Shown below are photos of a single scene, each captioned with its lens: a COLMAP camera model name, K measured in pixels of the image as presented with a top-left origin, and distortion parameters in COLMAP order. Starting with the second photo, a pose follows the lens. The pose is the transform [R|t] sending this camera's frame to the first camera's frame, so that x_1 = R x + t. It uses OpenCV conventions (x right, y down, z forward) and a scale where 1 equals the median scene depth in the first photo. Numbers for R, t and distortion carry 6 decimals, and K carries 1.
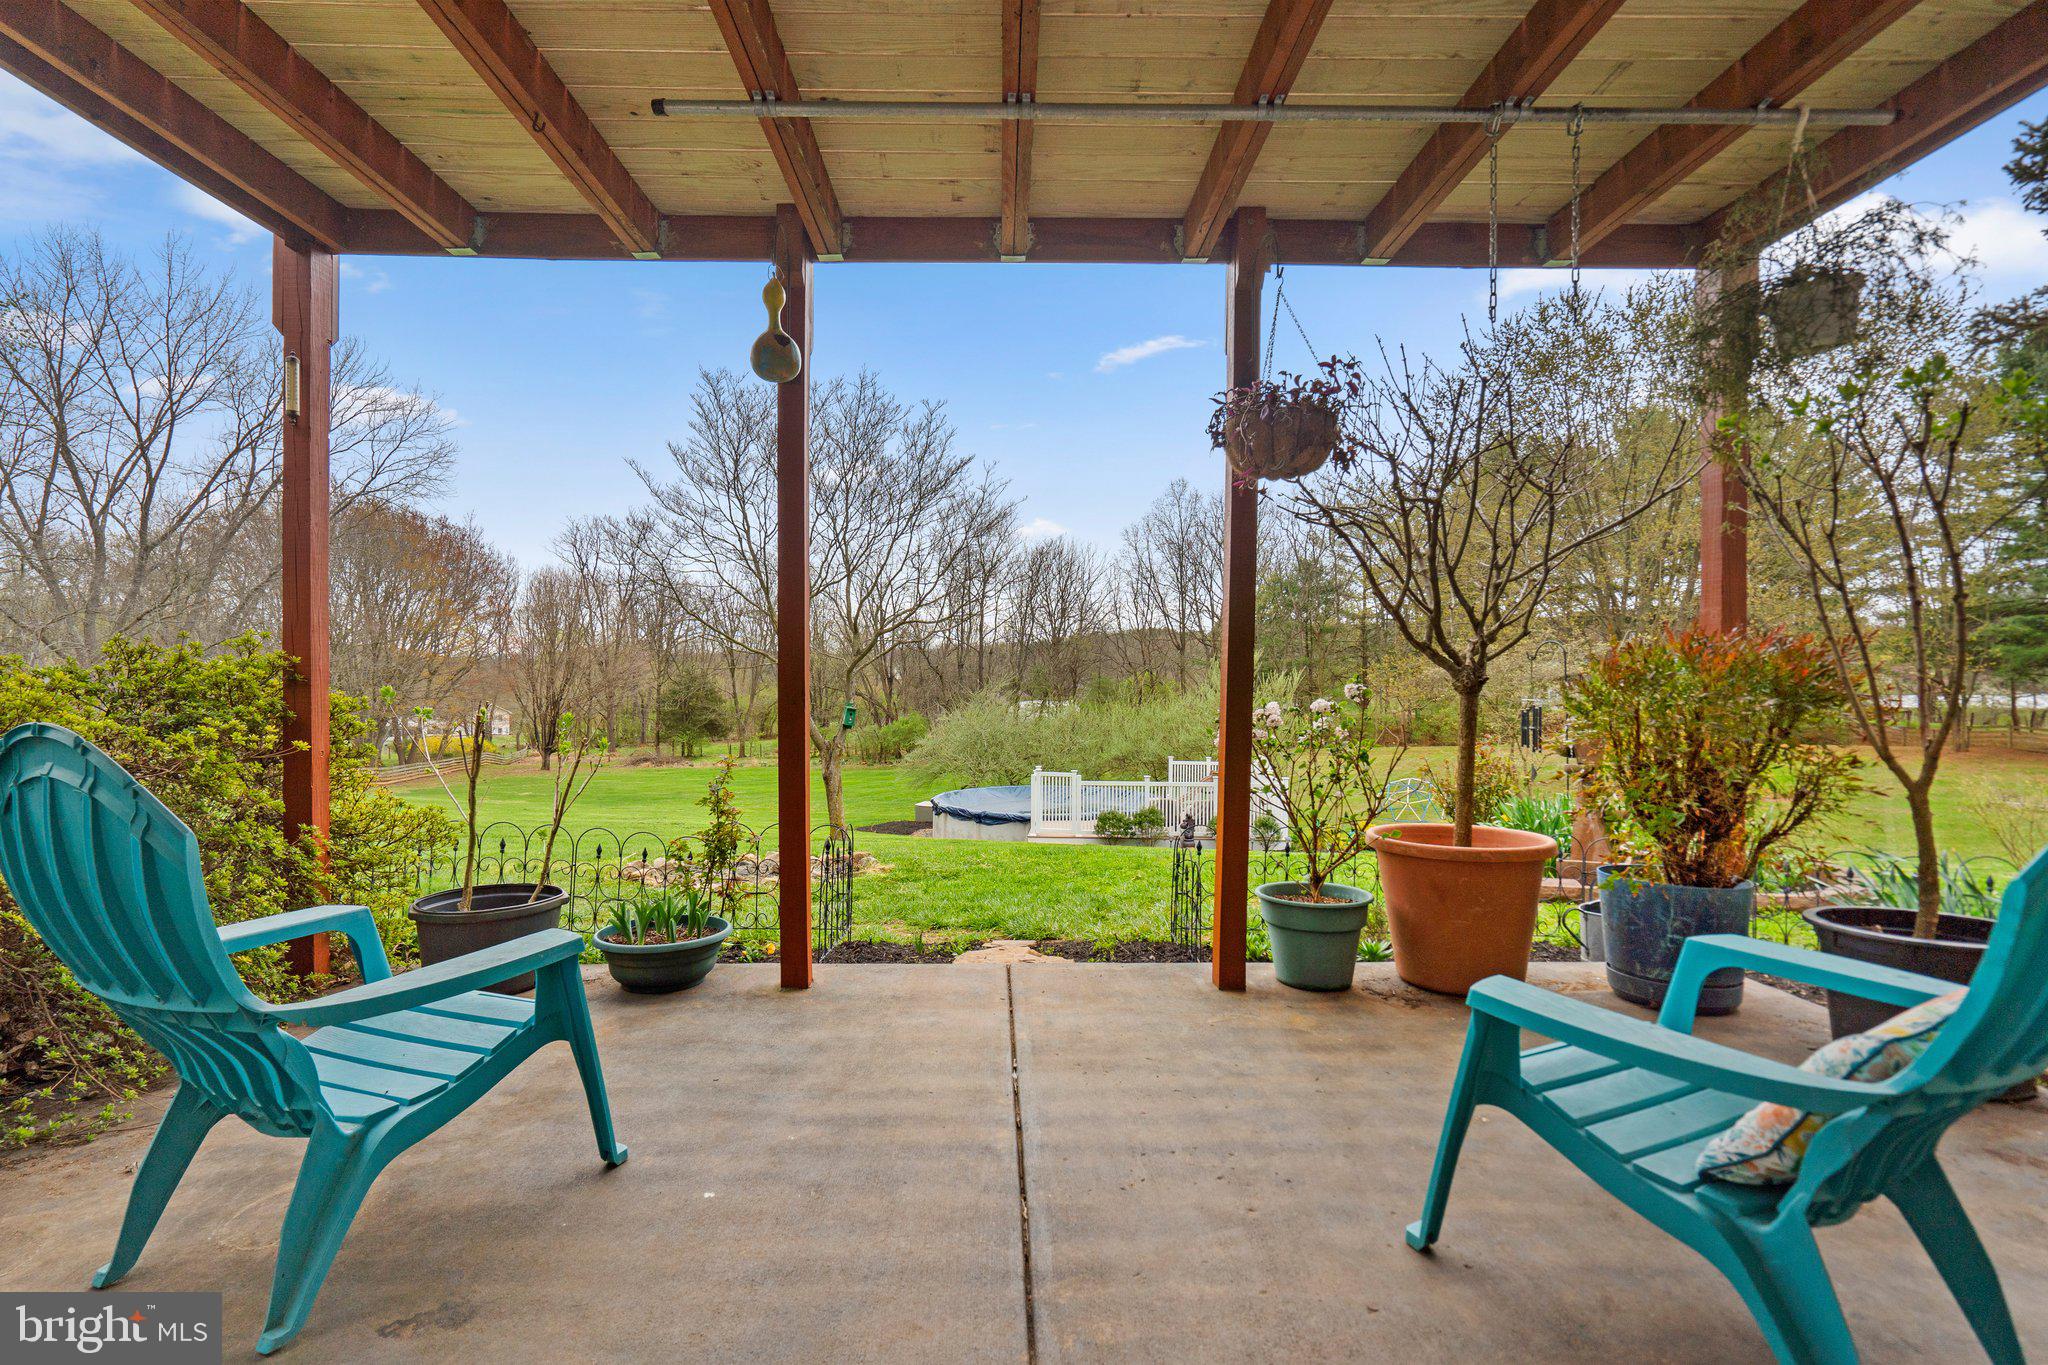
lens RADIAL K [[932.8, 0, 1018.9], [0, 932.8, 690.6], [0, 0, 1]] dist [-0.001133, -0.000134]
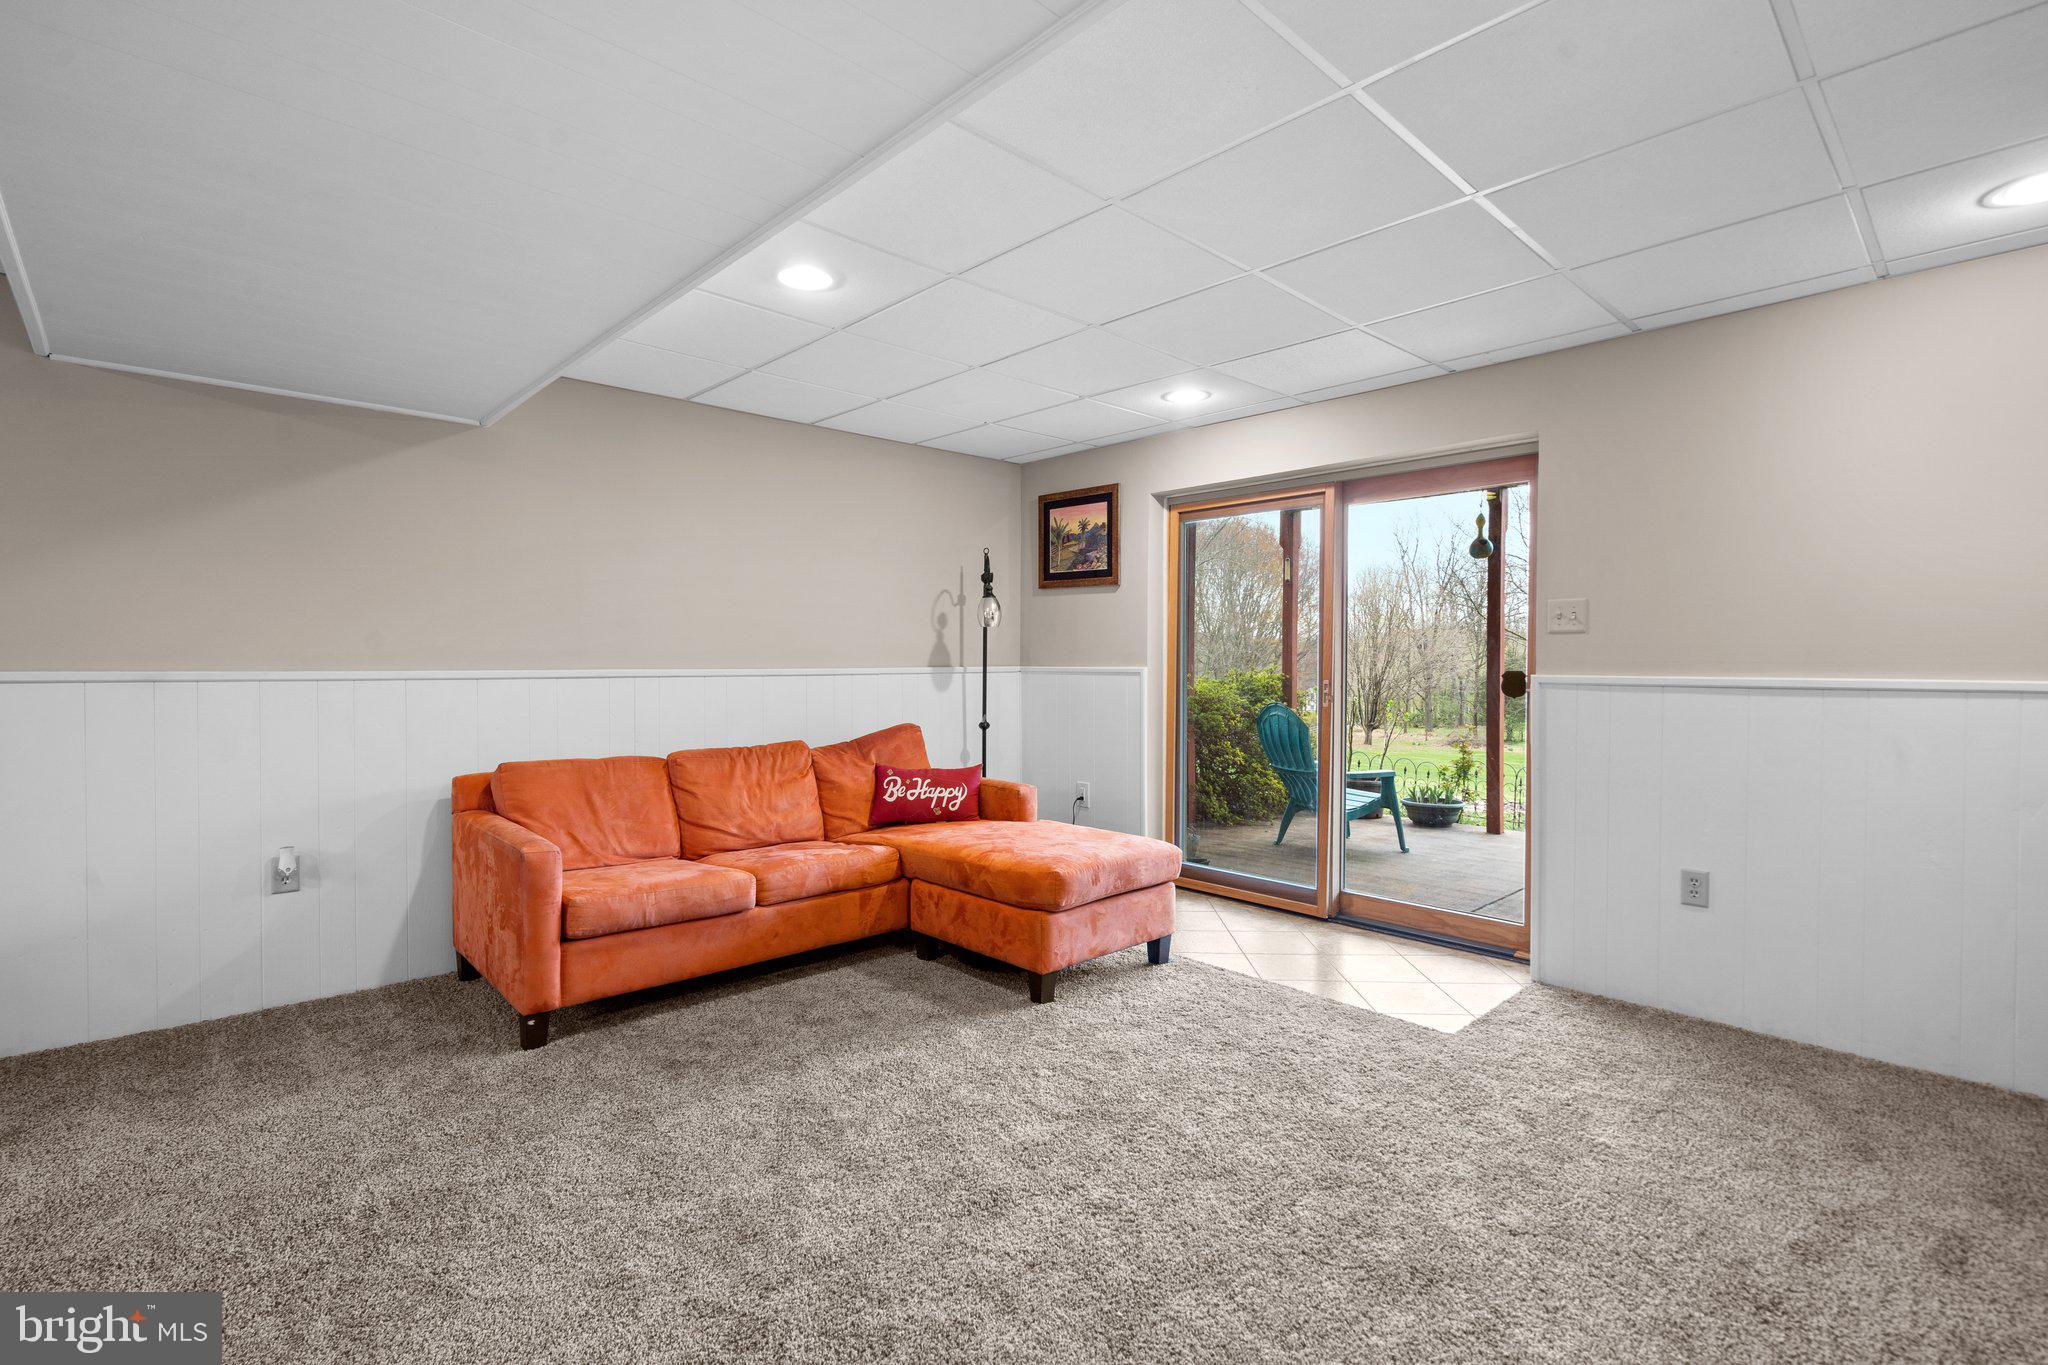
lens RADIAL K [[939.1, 0, 1010.8], [0, 939.1, 672.8], [0, 0, 1]] dist [0.002602, -0.000267]
pose [[0.672931, 0.009039, -0.739650, 0.599378], [-0.007341, 0.999958, 0.005541, -0.053552], [0.739668, 0.001701, 0.672969, -1.254814]]
